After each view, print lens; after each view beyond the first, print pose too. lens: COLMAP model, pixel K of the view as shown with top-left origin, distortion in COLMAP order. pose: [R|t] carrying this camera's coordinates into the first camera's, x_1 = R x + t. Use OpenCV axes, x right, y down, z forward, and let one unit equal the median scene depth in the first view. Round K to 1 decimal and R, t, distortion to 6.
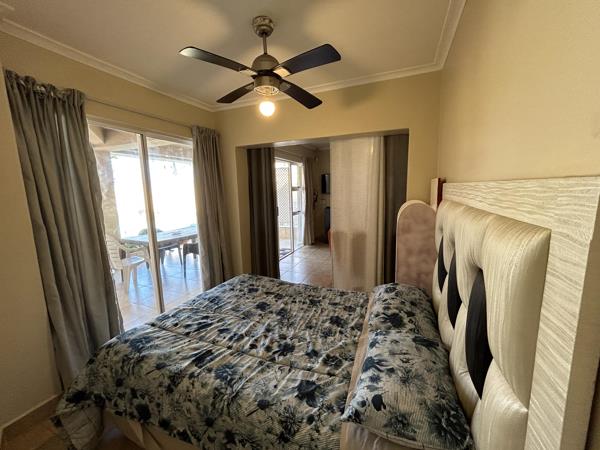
lens RADIAL K [[241.6, 0, 298.6], [0, 241.6, 224.5], [0, 0, 1]] dist [-0.001090, -0.000483]
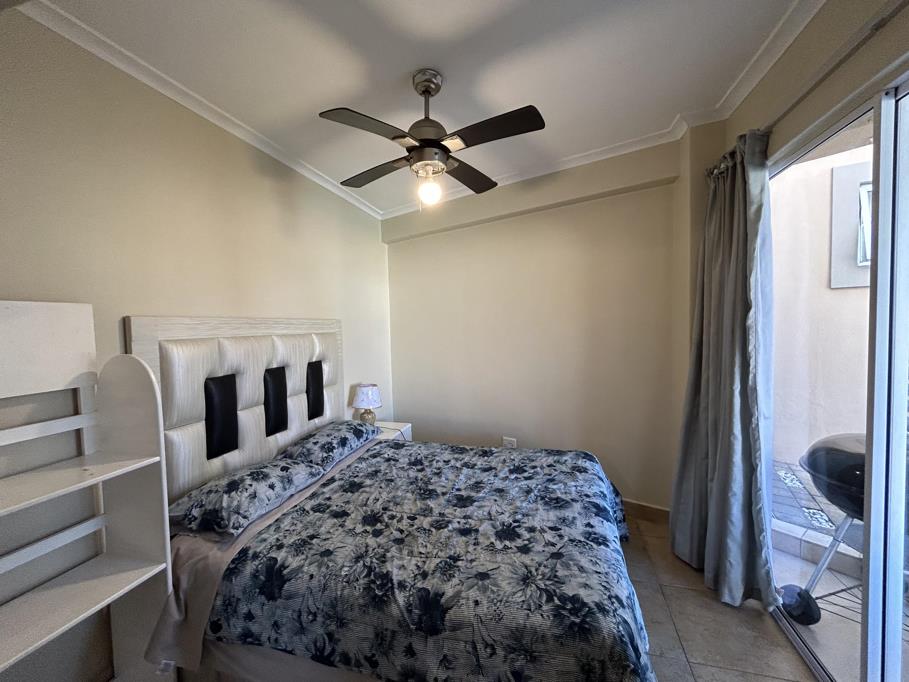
lens RADIAL K [[366.1, 0, 452.4], [0, 366.1, 340.2], [0, 0, 1]] dist [-0.001090, -0.000483]
pose [[-0.990831, 0.059903, -0.121100, -0.042156], [0.036656, 0.981905, 0.185792, -0.267327], [0.130038, 0.179650, -0.975098, 2.098386]]
